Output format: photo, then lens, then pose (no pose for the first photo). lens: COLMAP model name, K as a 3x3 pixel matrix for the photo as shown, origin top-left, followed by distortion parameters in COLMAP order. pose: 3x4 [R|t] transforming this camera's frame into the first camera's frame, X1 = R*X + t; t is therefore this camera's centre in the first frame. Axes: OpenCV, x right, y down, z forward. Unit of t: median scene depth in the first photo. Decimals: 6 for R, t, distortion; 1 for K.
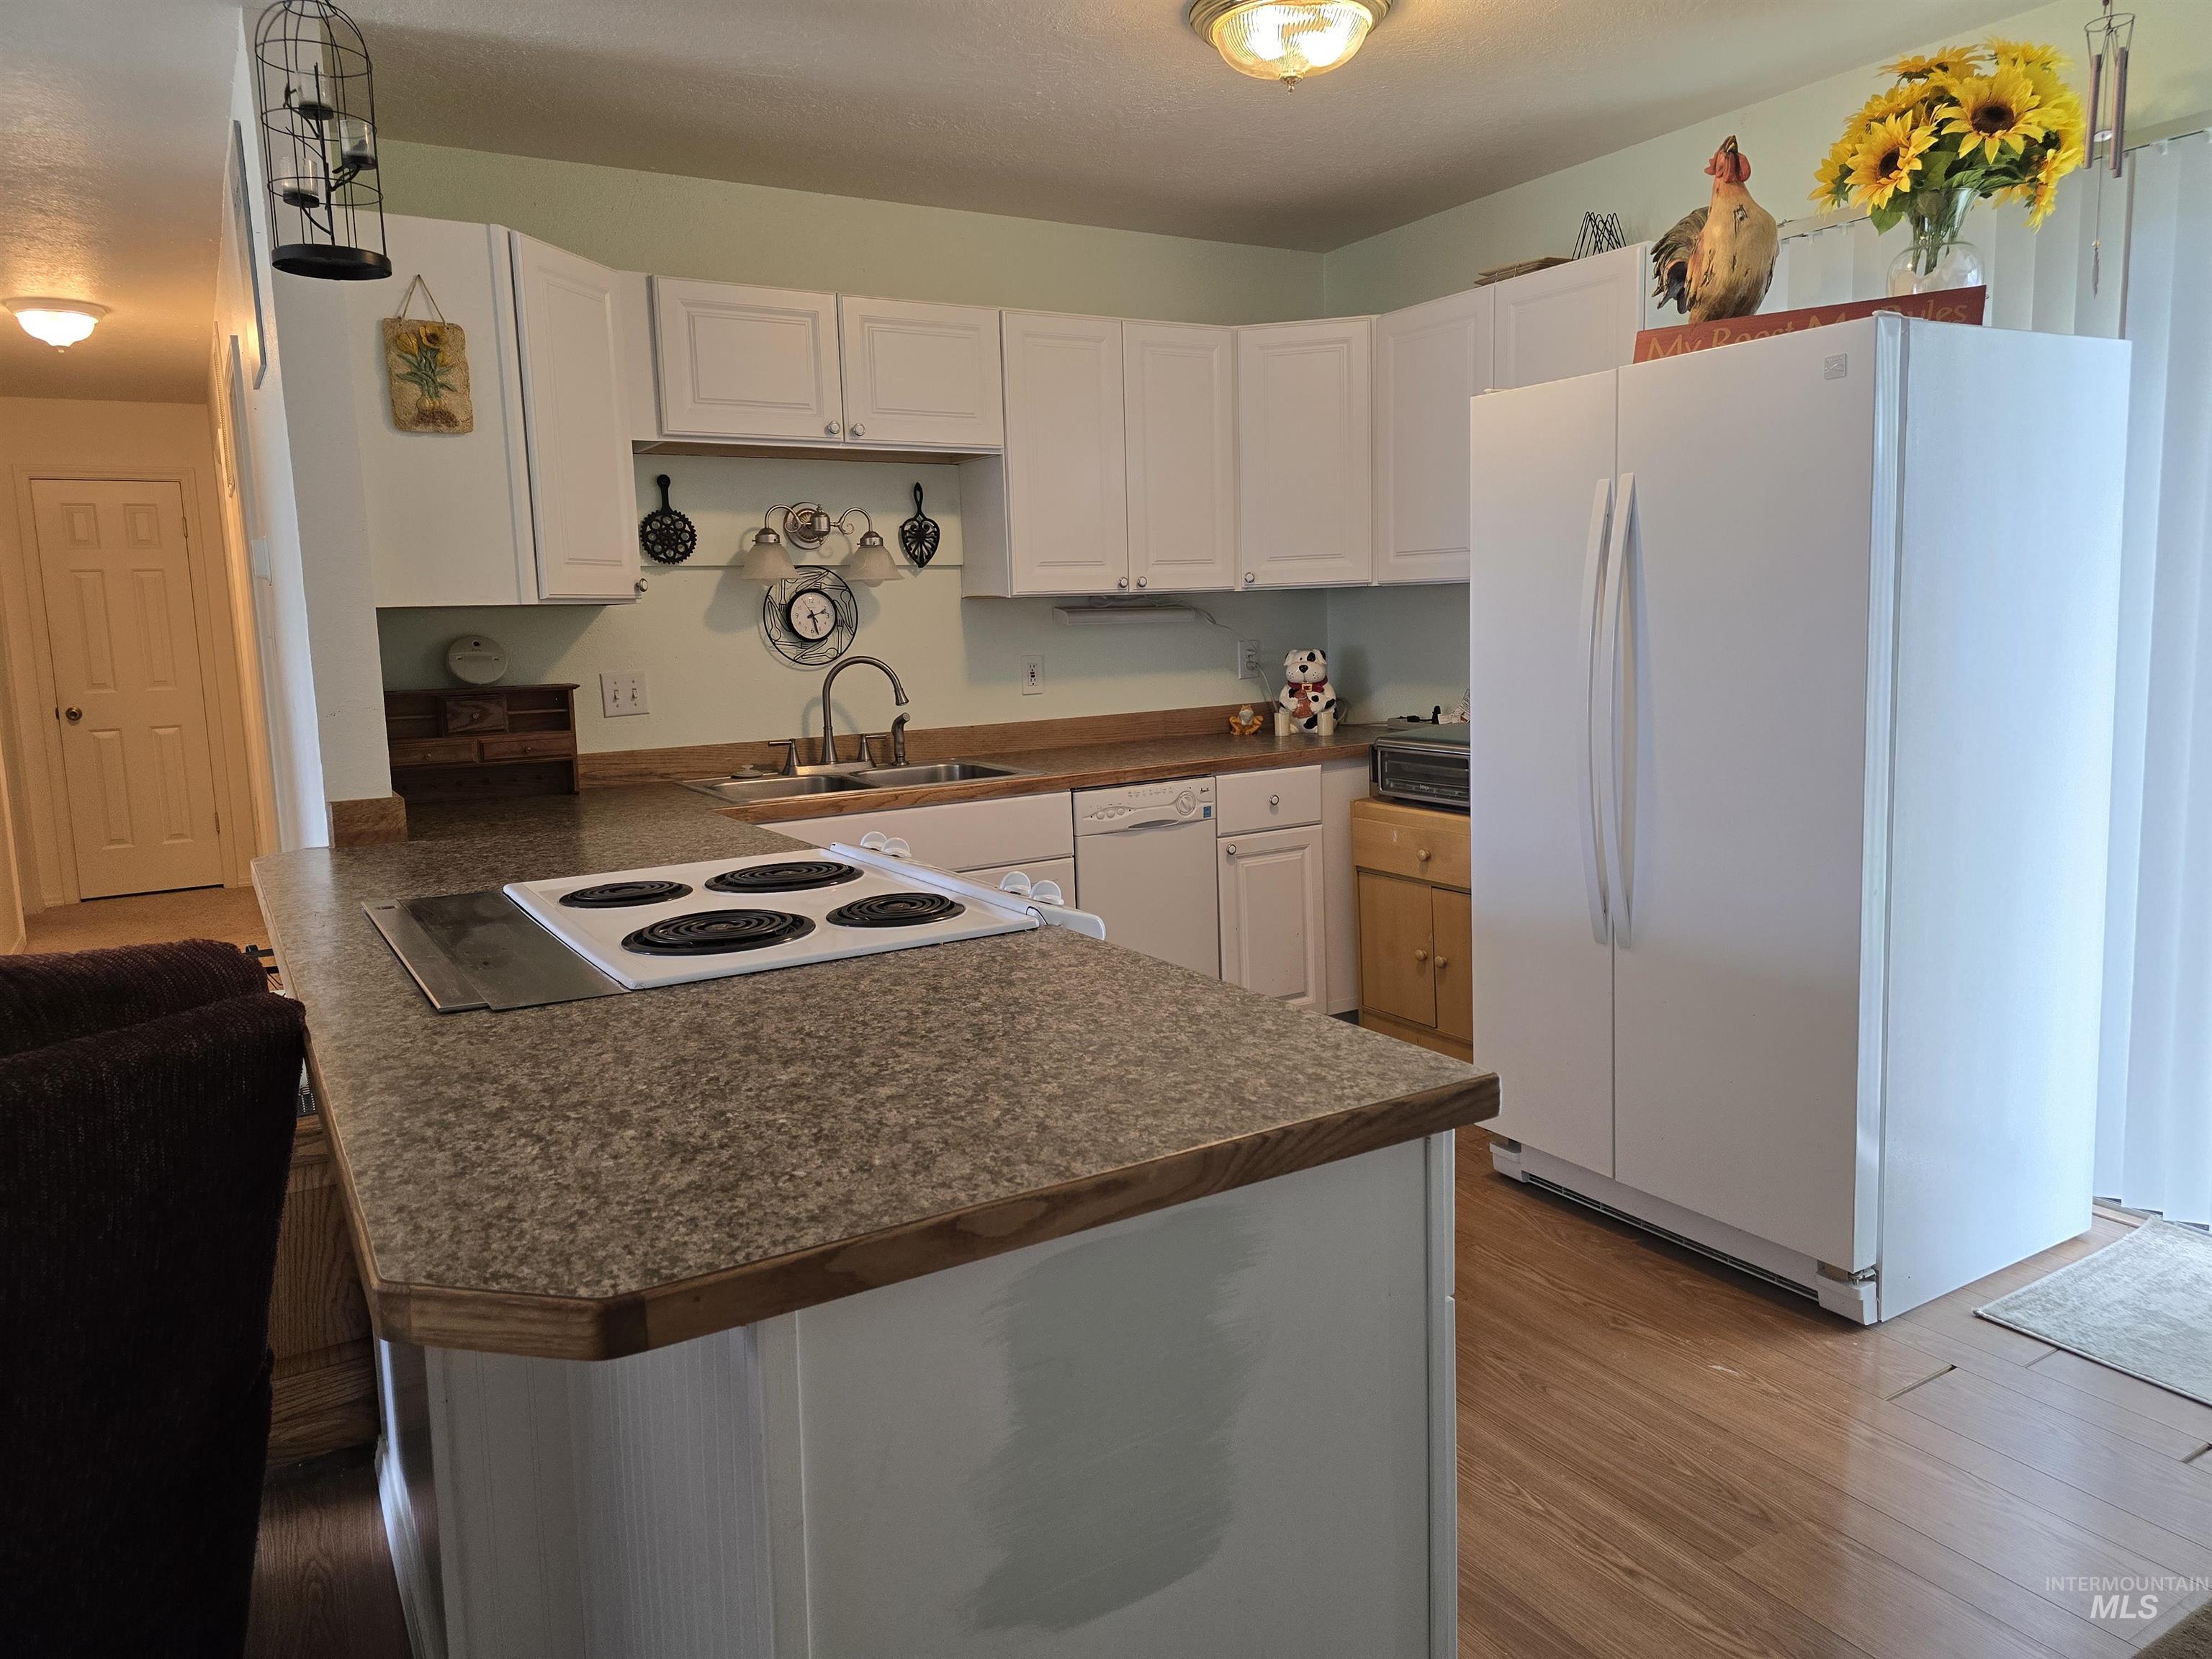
lens RADIAL K [[1476.2, 0, 1101.1], [0, 1476.2, 800.7], [0, 0, 1]] dist [0.067430, -0.062264]
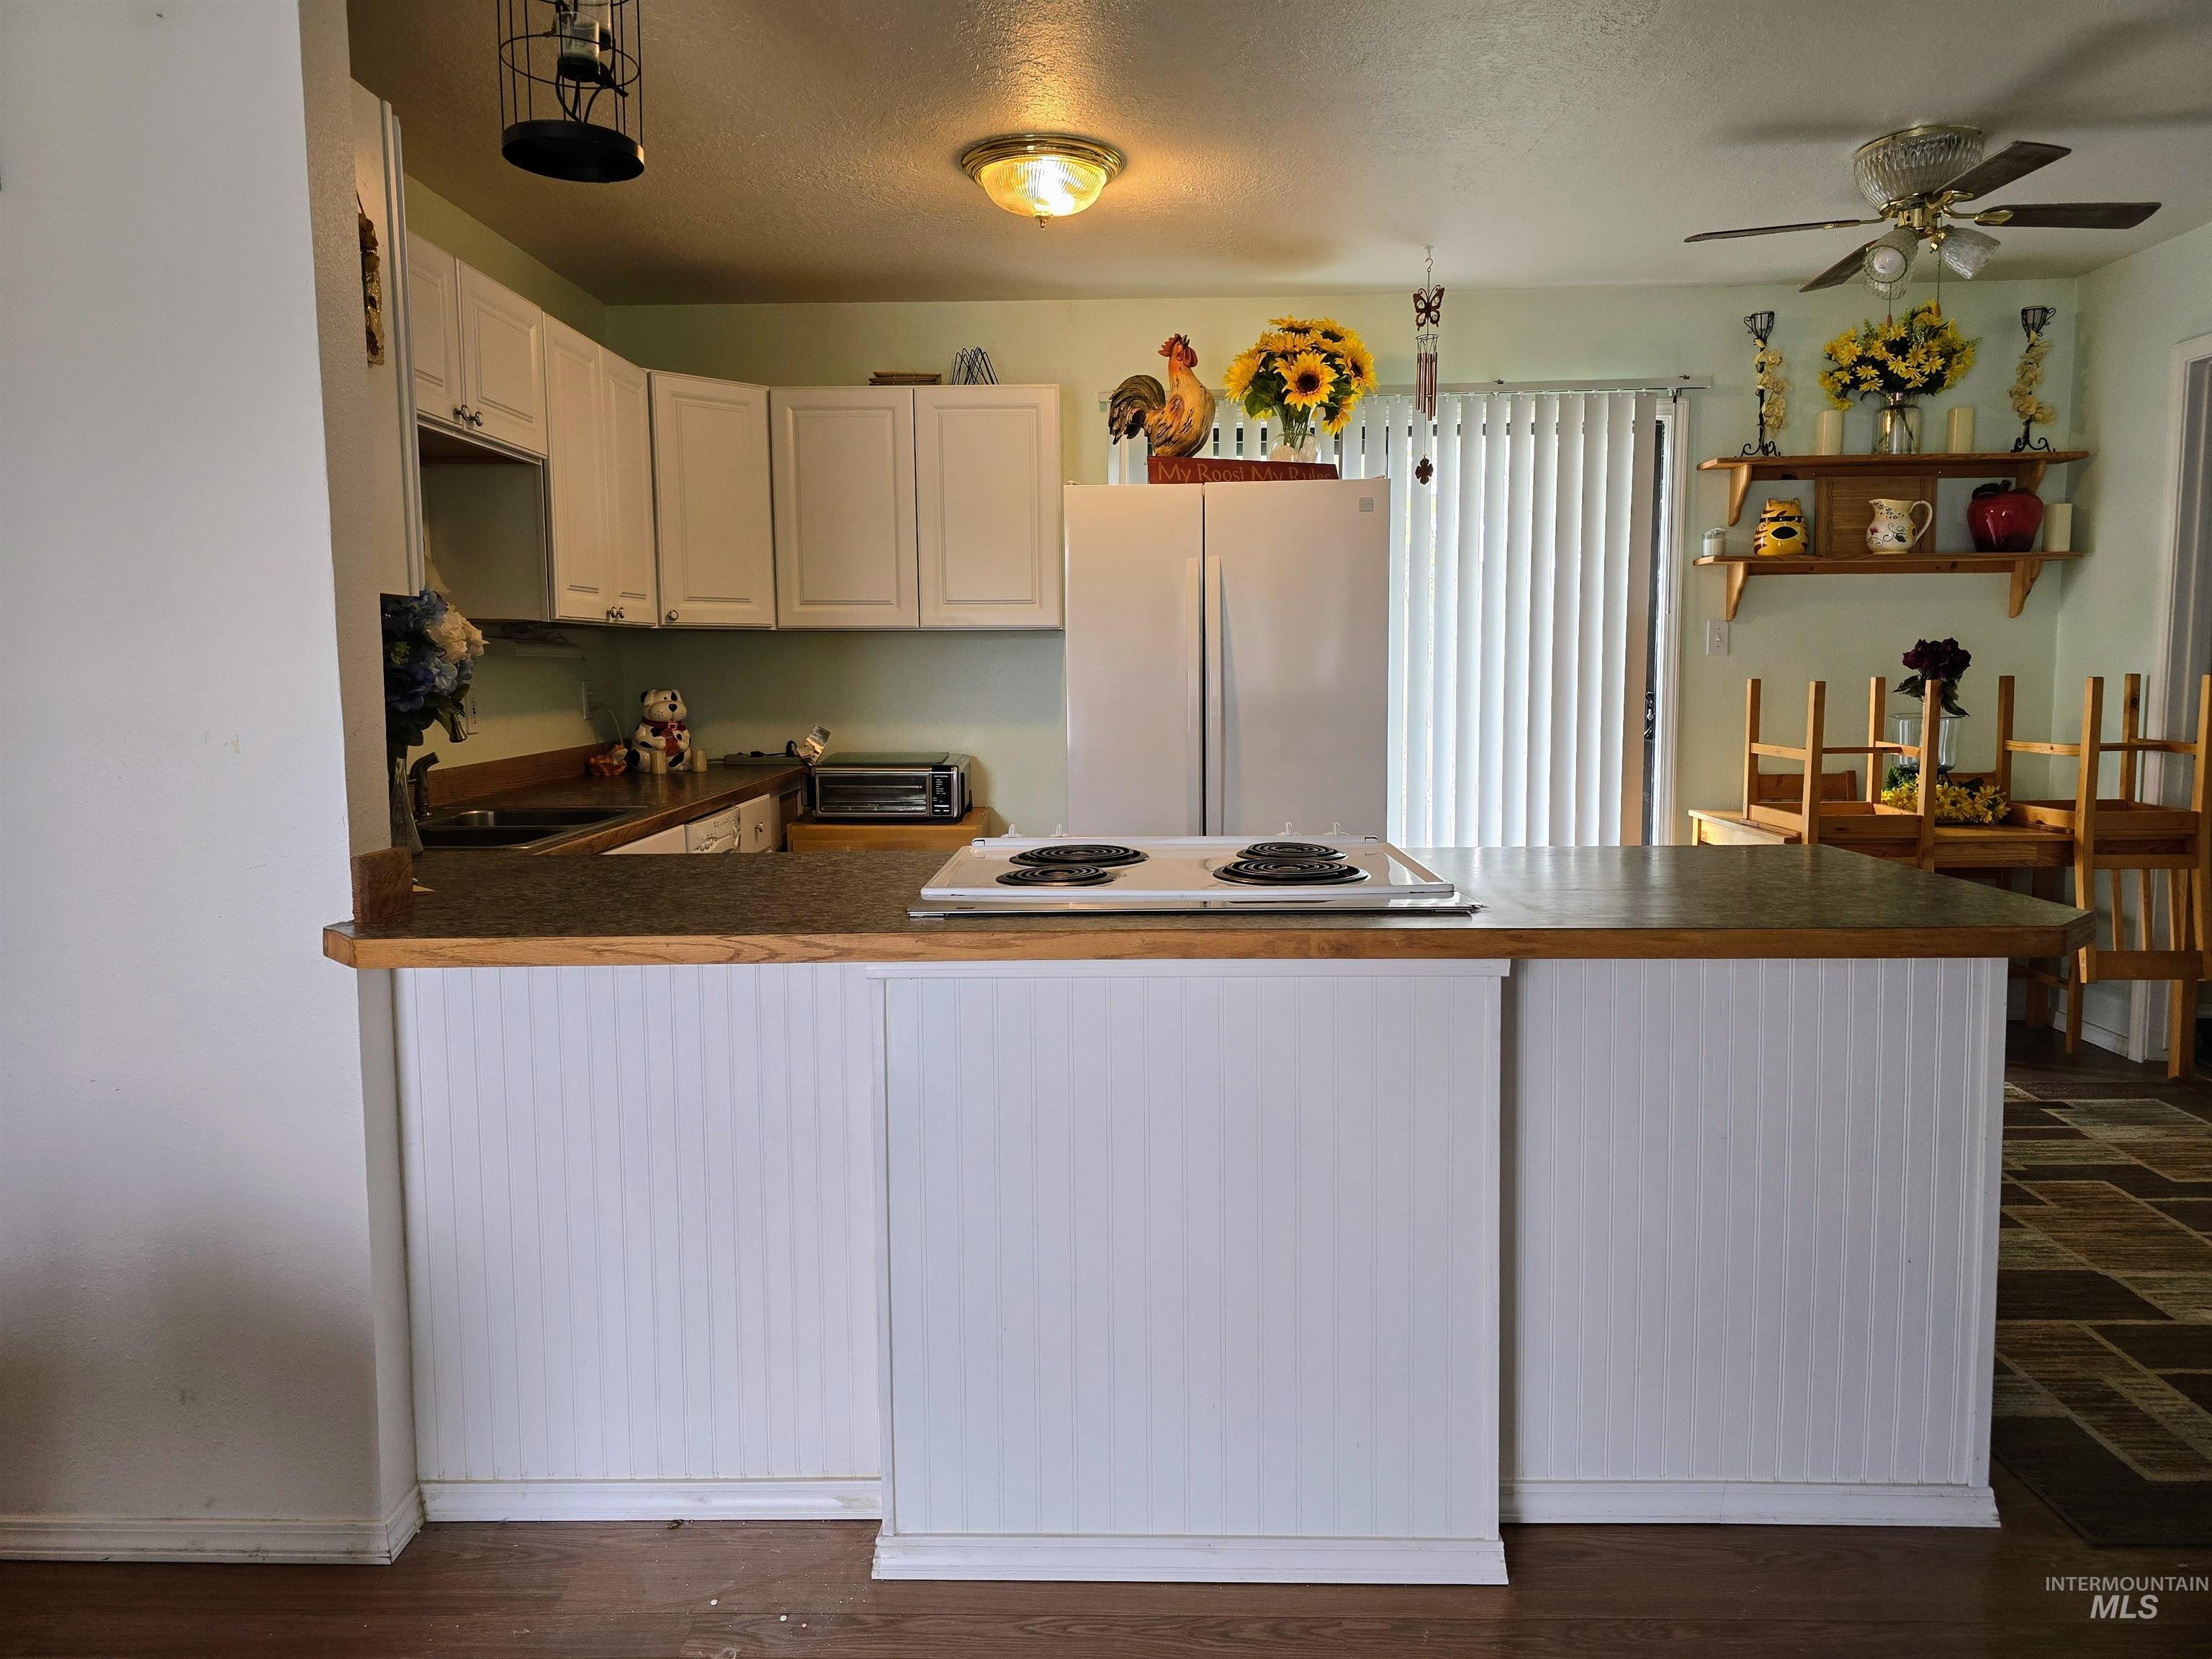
lens RADIAL K [[1476.2, 0, 1112.7], [0, 1476.2, 806.3], [0, 0, 1]] dist [0.067430, -0.062264]
pose [[0.539443, -0.056696, 0.840112, -0.657952], [0.100913, 0.994892, 0.002344, 0.008256], [-0.835954, 0.083514, 0.542409, 0.224362]]
